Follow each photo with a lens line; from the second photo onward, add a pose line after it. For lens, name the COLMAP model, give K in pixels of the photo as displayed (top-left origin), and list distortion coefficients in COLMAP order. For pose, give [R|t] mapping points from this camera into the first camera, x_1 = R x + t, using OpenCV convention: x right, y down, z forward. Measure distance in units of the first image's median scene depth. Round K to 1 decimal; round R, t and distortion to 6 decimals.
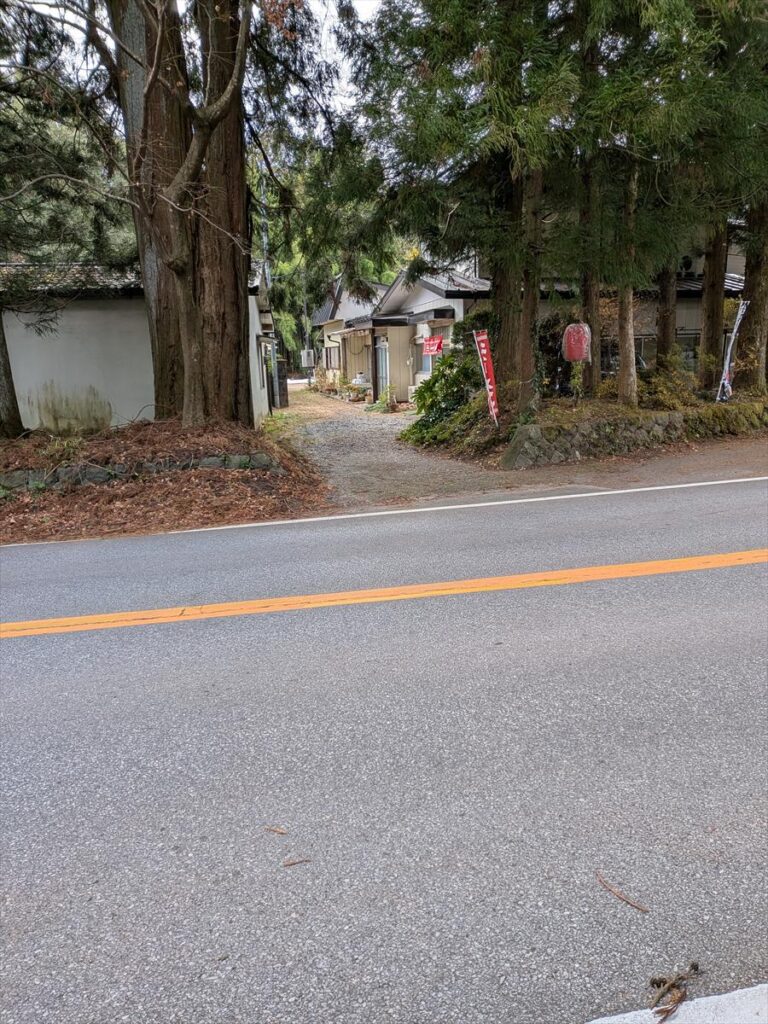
lens RADIAL K [[716.0, 0, 383.8], [0, 716.0, 511.8], [0, 0, 1]] dist [-0.000882, 0.005723]
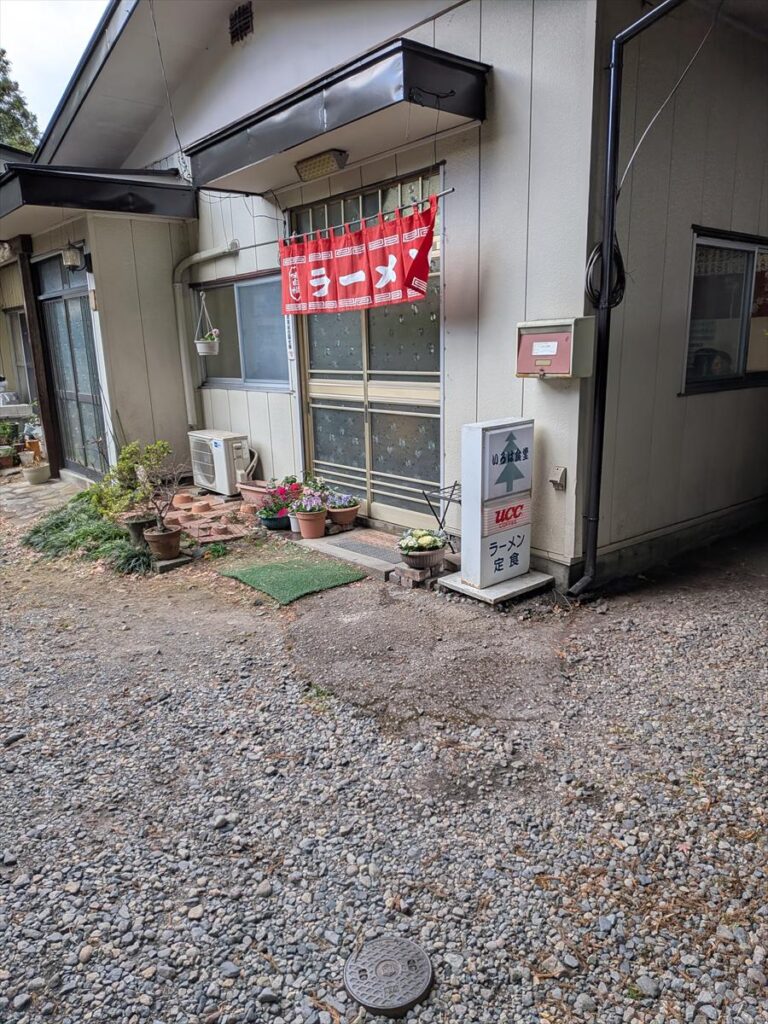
lens RADIAL K [[716.0, 0, 384.6], [0, 716.0, 515.4], [0, 0, 1]] dist [-0.000882, 0.005723]
pose [[0.901512, -0.110039, 0.418529, -0.018173], [0.100679, 0.993925, 0.044457, -0.146366], [-0.420879, 0.002059, 0.907115, 0.704828]]
